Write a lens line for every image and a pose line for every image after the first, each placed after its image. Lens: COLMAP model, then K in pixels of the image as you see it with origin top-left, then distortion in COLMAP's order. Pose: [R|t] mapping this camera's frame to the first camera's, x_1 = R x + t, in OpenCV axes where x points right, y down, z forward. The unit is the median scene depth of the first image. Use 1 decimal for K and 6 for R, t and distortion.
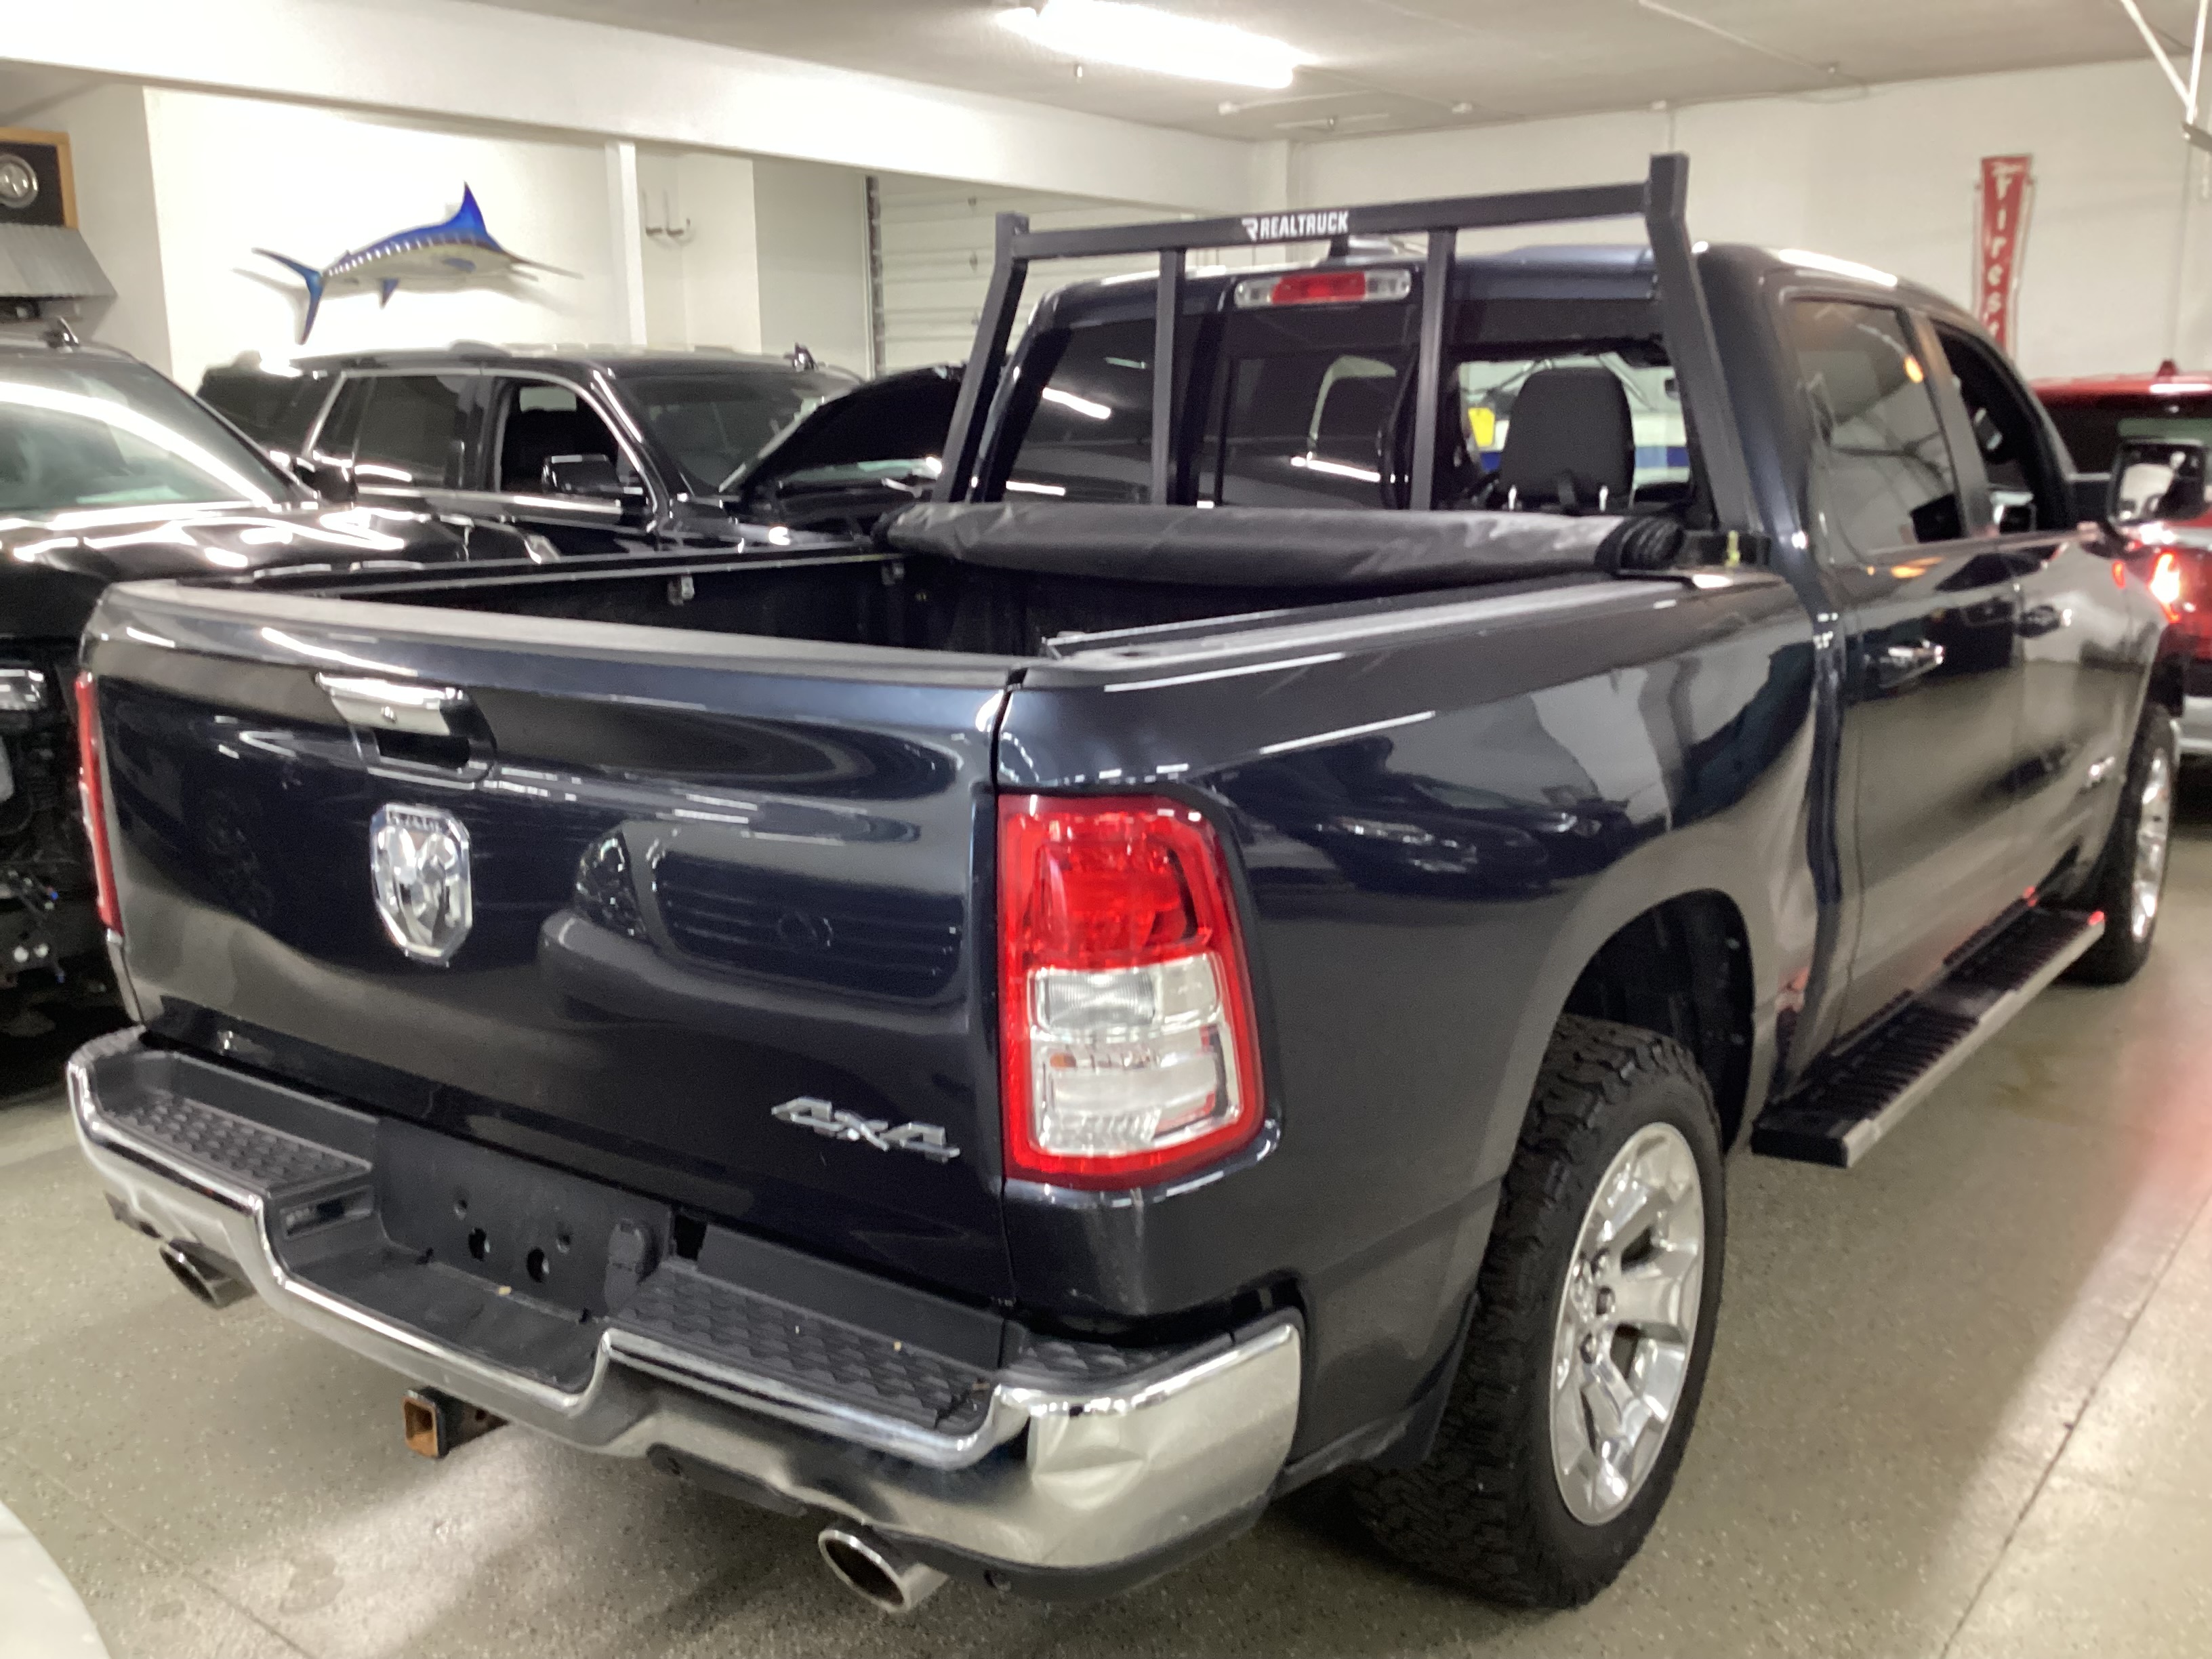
lens RADIAL K [[1986.9, 0, 1123.1], [0, 1986.9, 832.8], [0, 0, 1]] dist [0.093284, -0.166472]
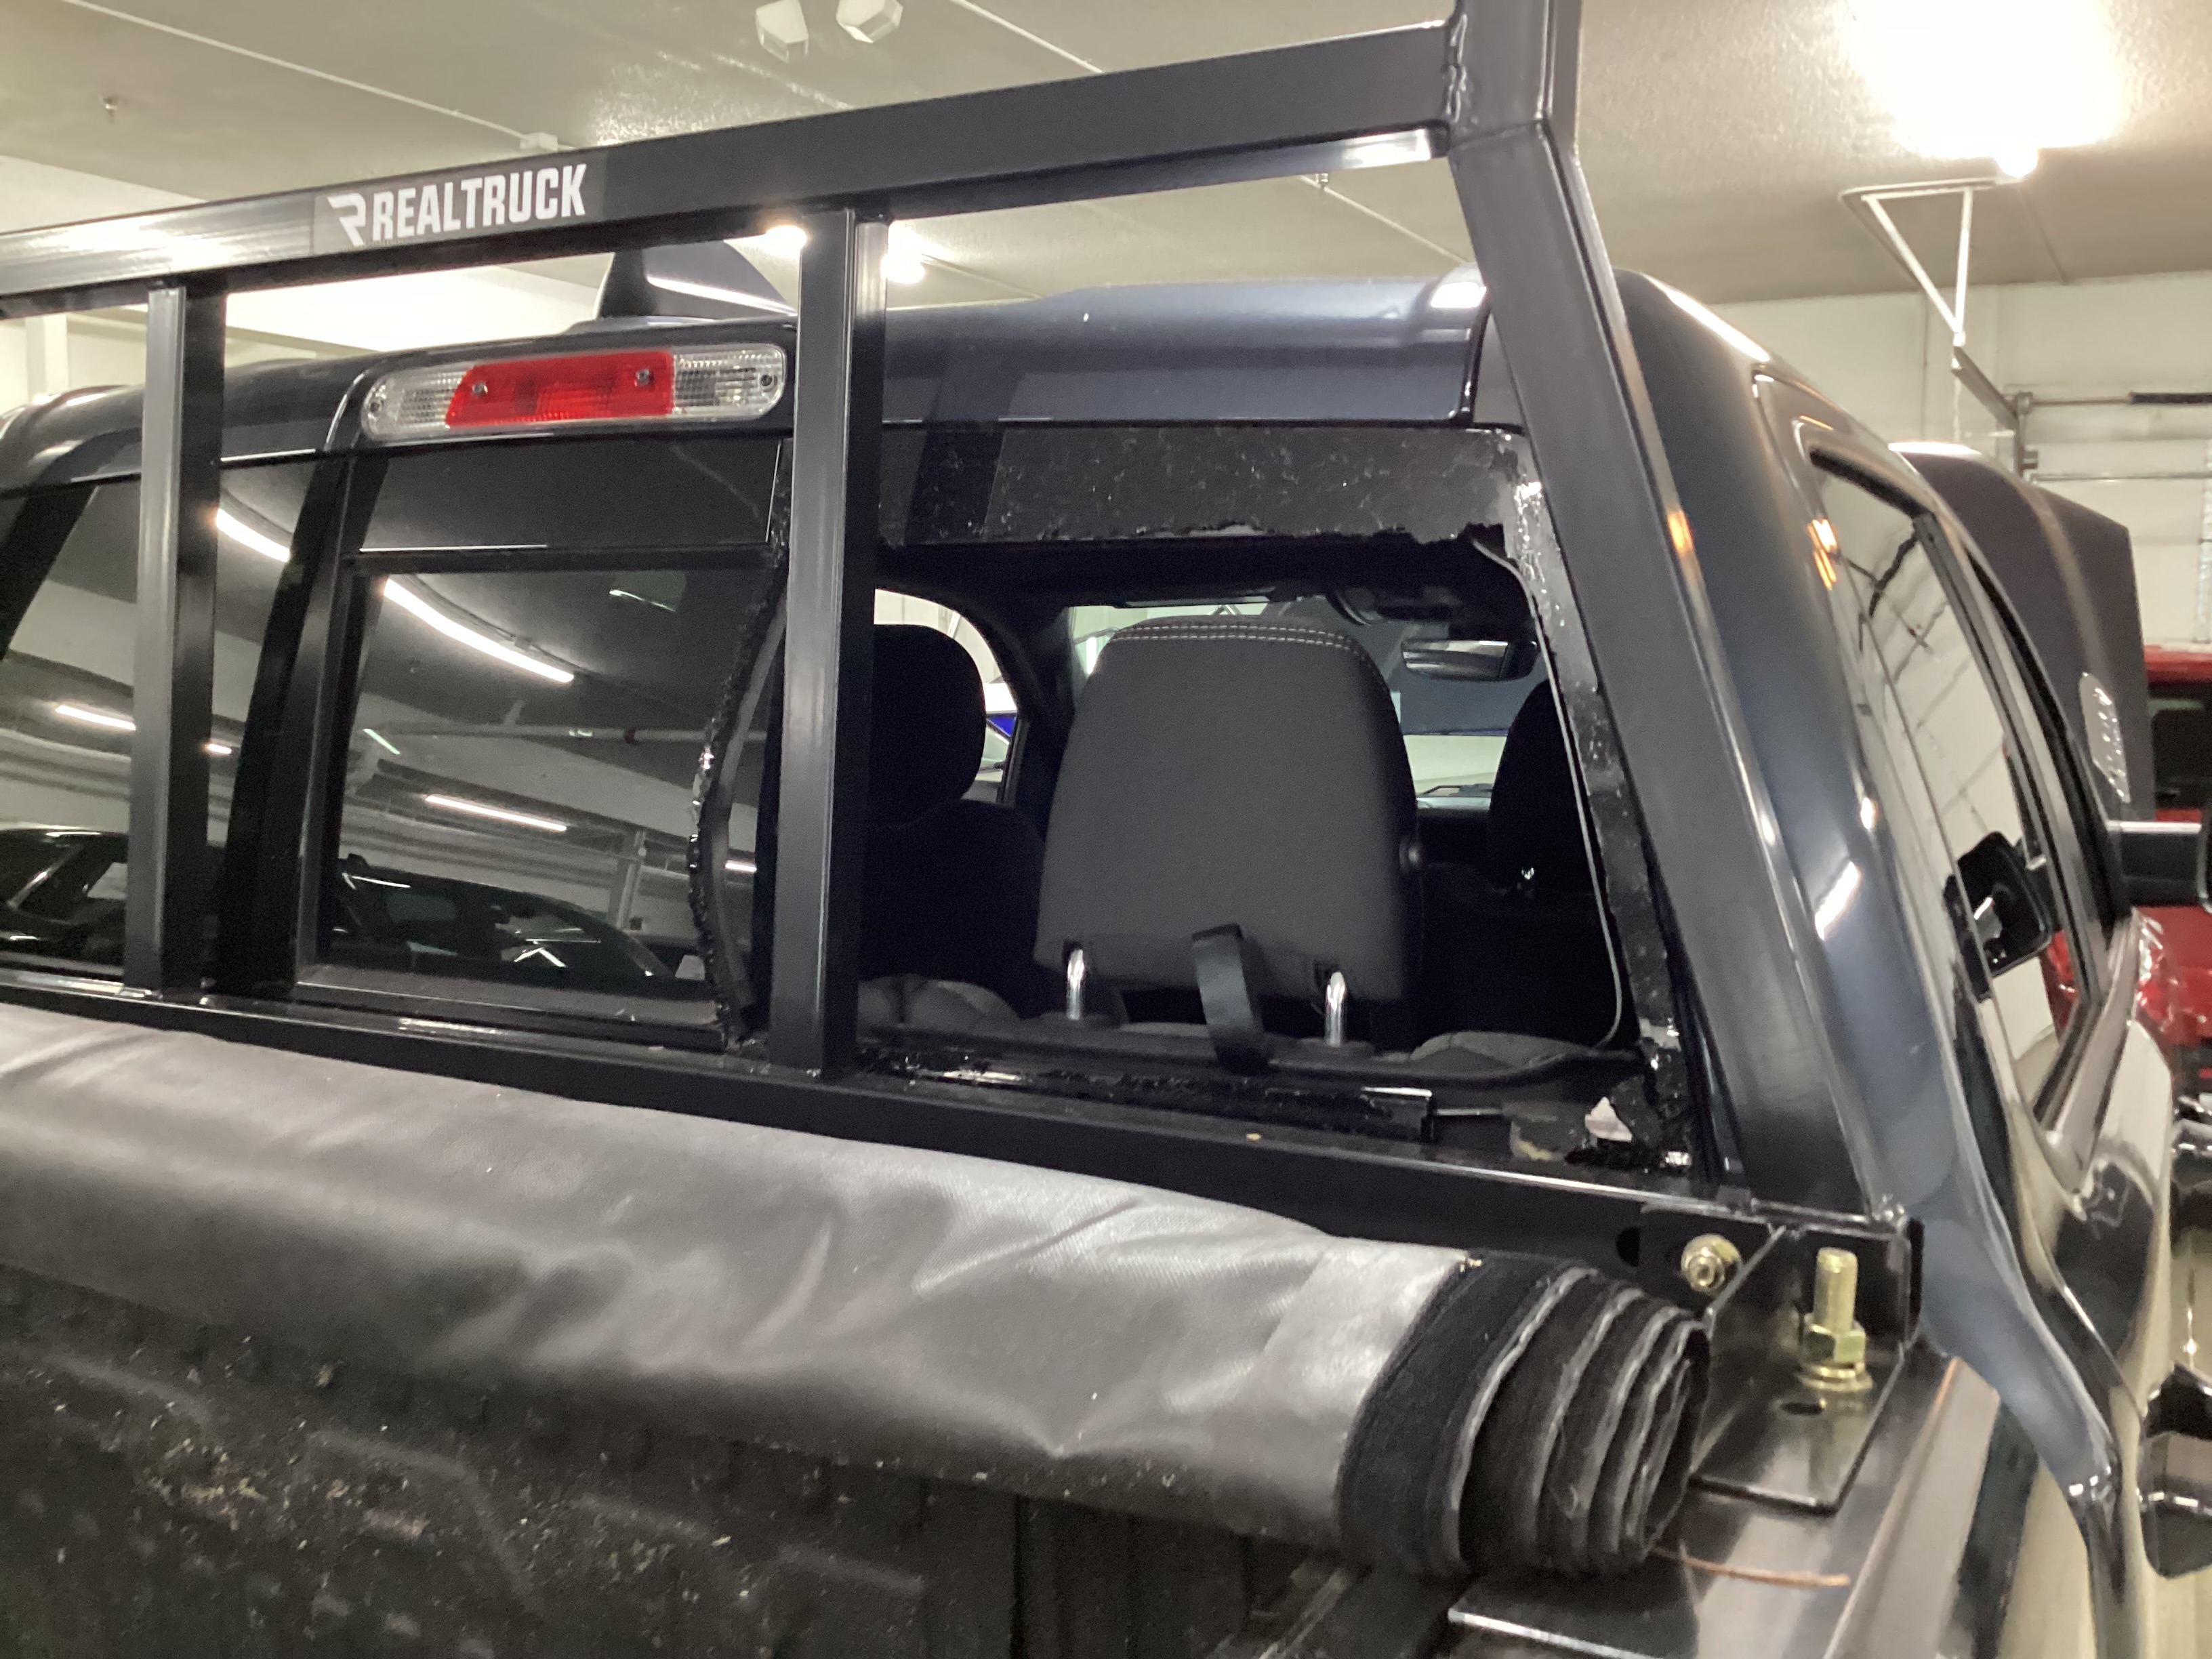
lens RADIAL K [[2058.7, 0, 1108.6], [0, 2058.7, 782.9], [0, 0, 1]] dist [0.004034, -0.012817]
pose [[0.989600, 0.011894, 0.143355, 0.147937], [0.008588, 0.989913, -0.141415, -0.149931], [-0.143591, 0.141175, 0.979516, 0.639468]]
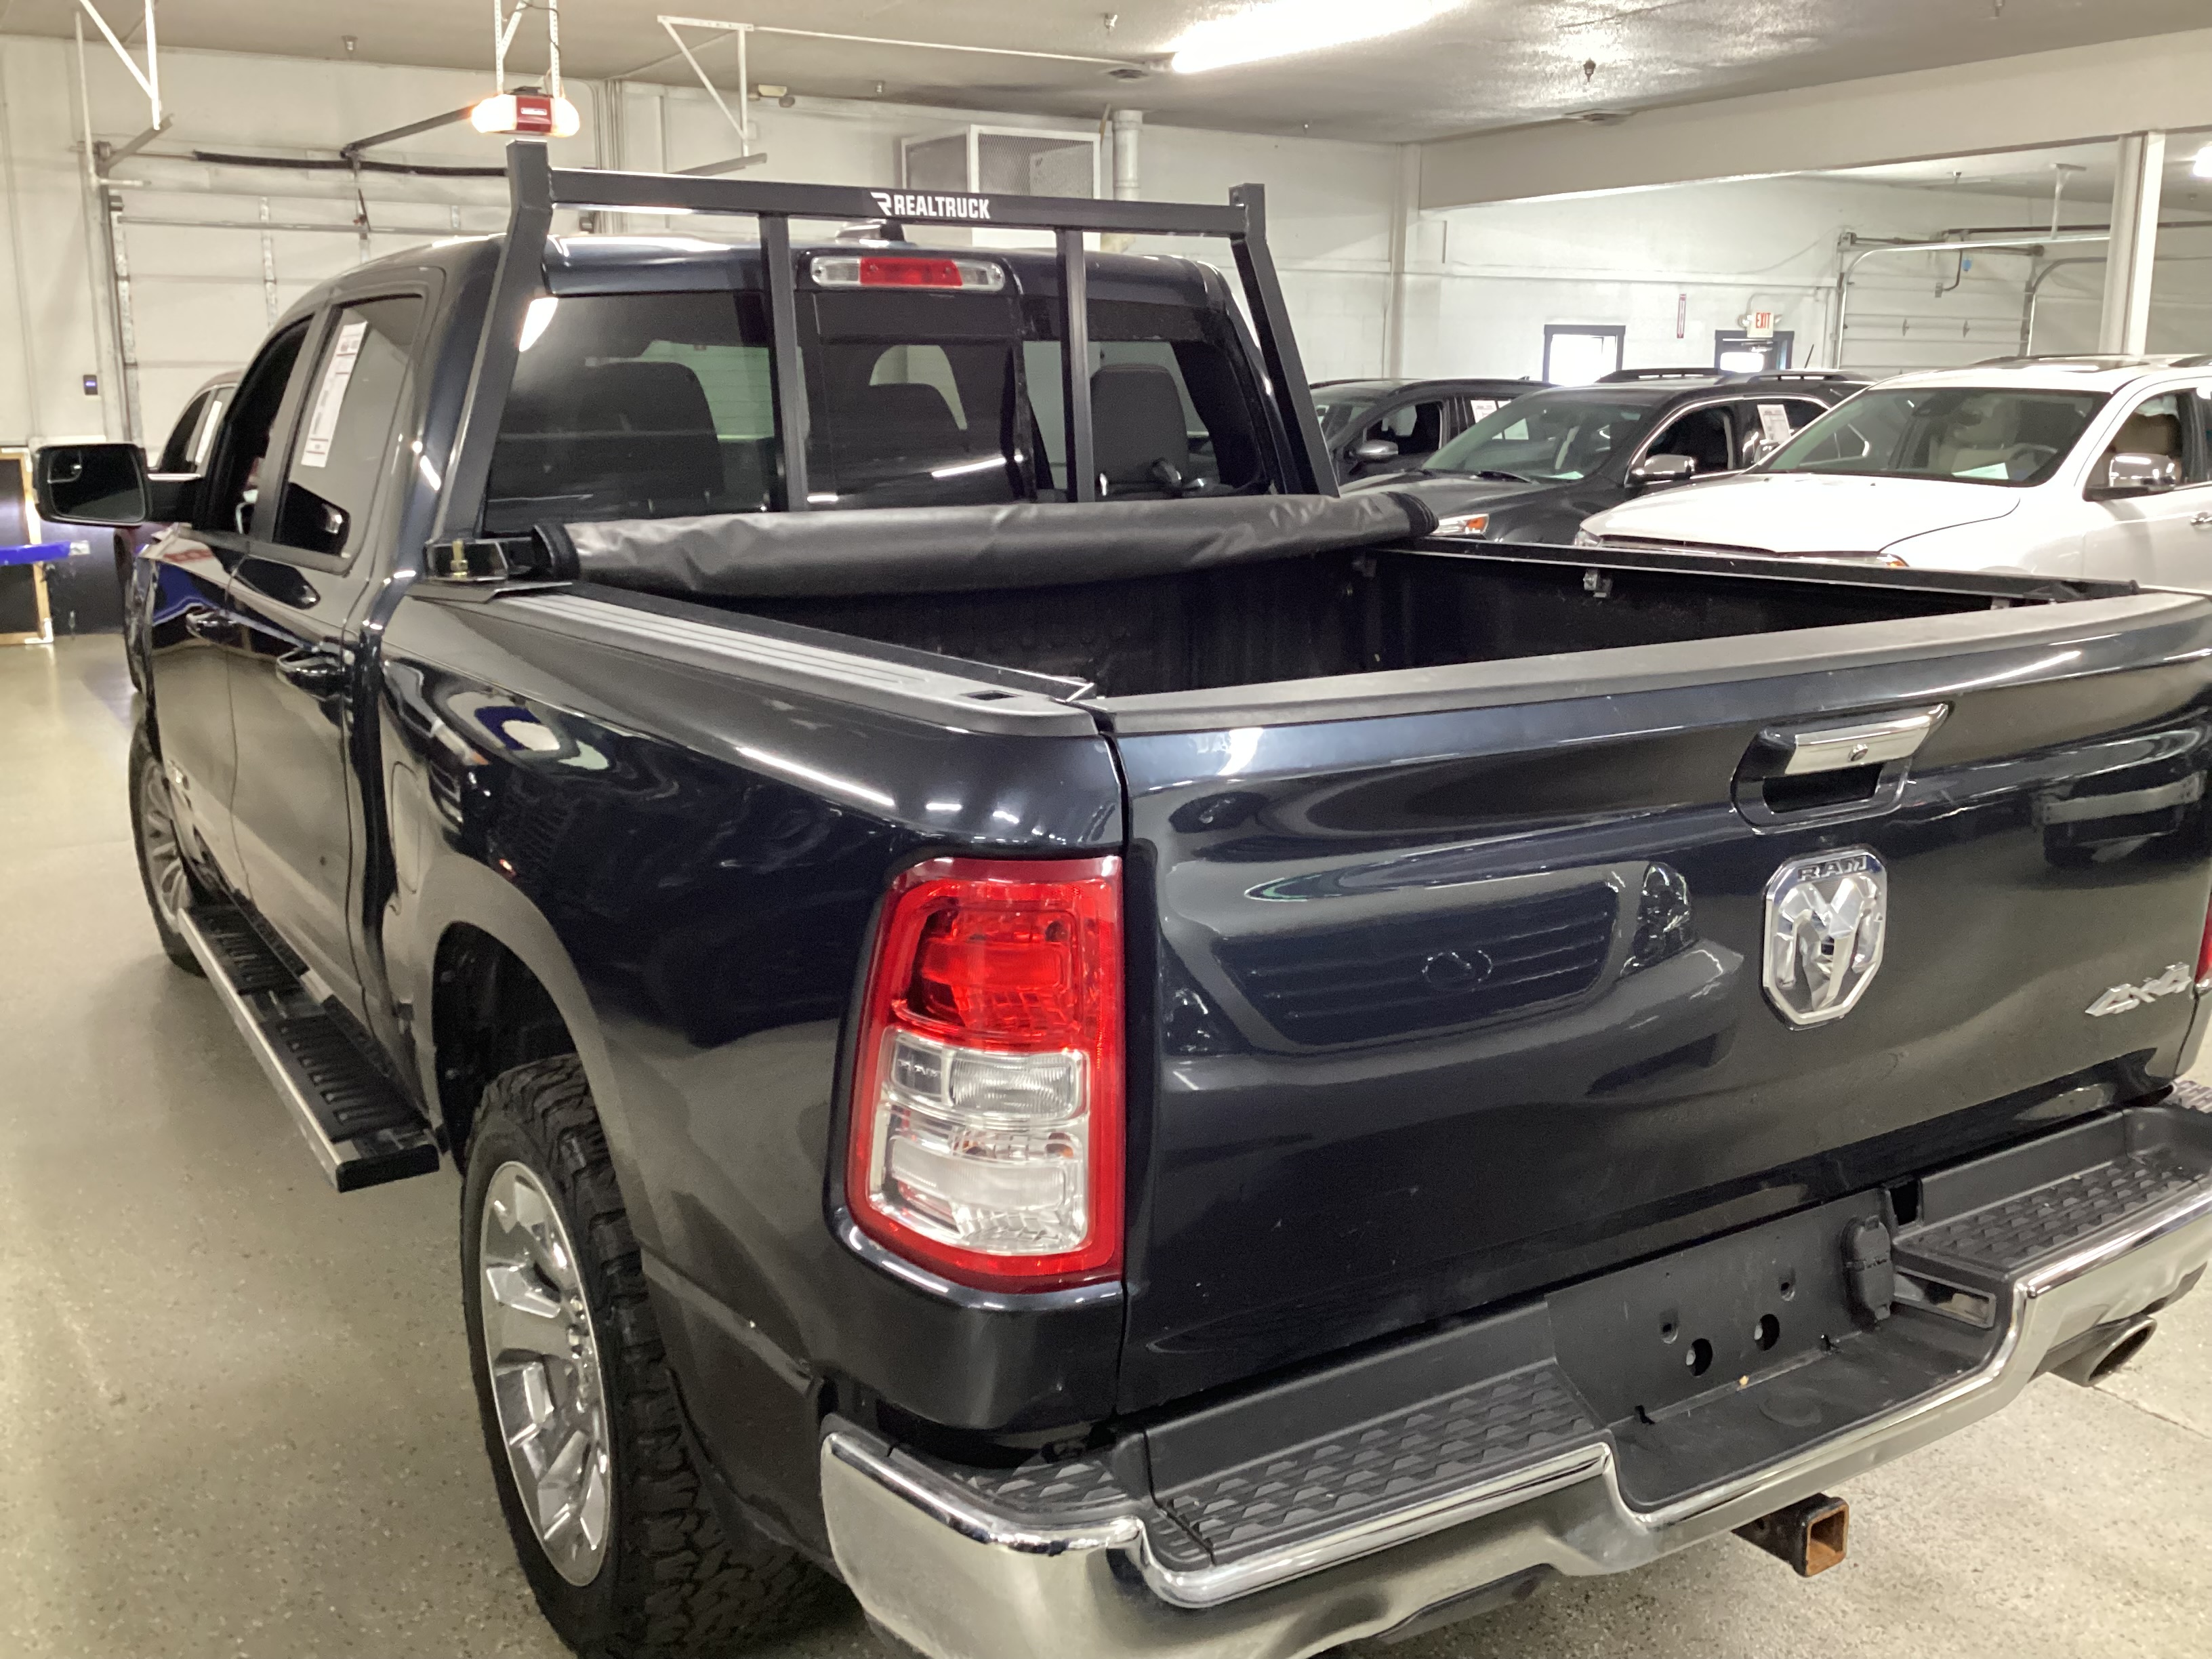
lens RADIAL K [[1986.9, 0, 1123.1], [0, 1986.9, 832.8], [0, 0, 1]] dist [0.093284, -0.166472]
pose [[0.362958, -0.194465, 0.911288, -0.792130], [0.189619, 0.972931, 0.132096, -0.123391], [-0.912308, 0.124852, 0.390007, 0.584234]]
